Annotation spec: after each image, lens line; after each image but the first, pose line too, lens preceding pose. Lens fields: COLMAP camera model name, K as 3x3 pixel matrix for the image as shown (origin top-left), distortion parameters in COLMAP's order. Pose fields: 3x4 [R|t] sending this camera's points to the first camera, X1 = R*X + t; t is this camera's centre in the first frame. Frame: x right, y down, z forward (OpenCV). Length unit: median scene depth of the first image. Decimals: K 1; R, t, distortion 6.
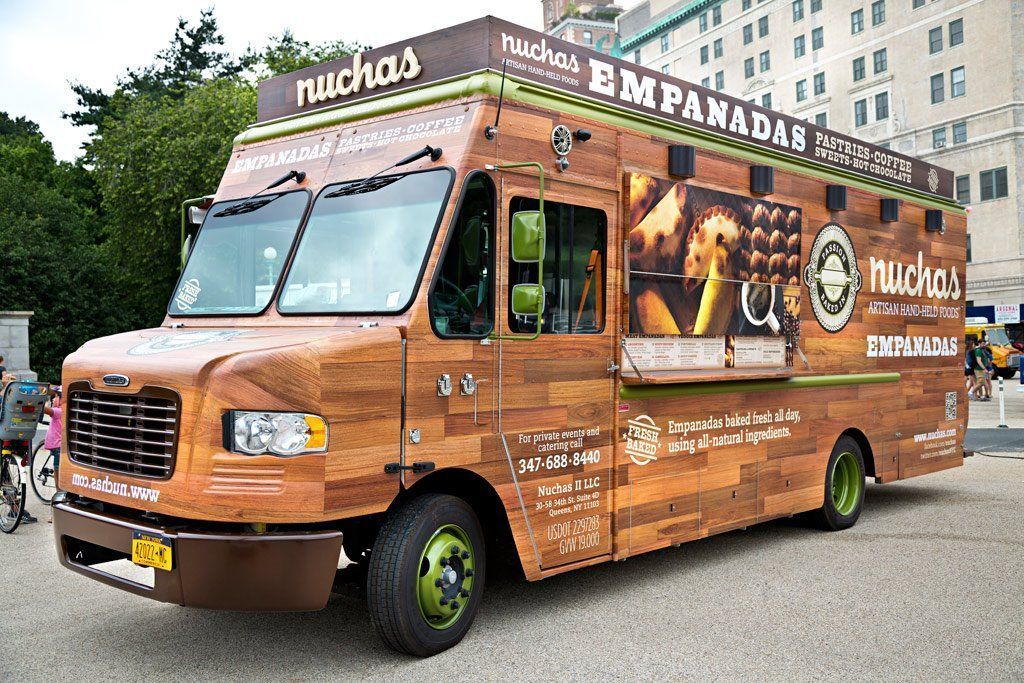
lens RADIAL K [[1013.5, 0, 512.0], [0, 1013.5, 341.5], [0, 0, 1]] dist [0.062508, -0.002245]
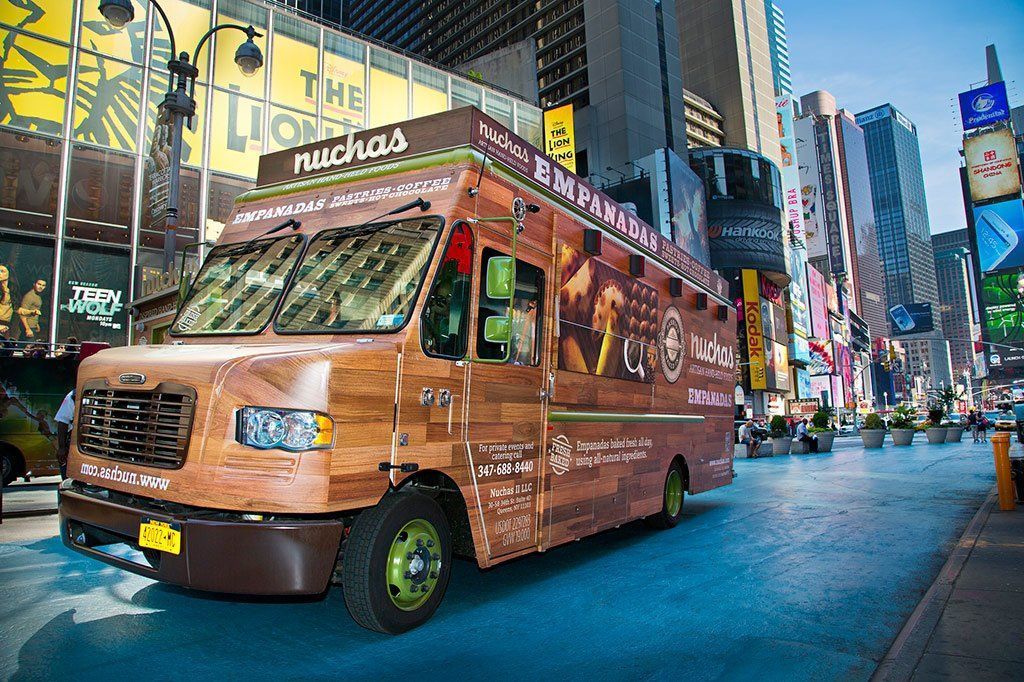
lens RADIAL K [[693.0, 0, 512.0], [0, 693.0, 341.0], [0, 0, 1]] dist [-0.089827, 0.000925]
pose [[0.979783, 0.056495, 0.191920, -0.108744], [-0.038569, 0.994644, -0.095893, 0.043682], [-0.196309, 0.086552, 0.976715, 0.173758]]
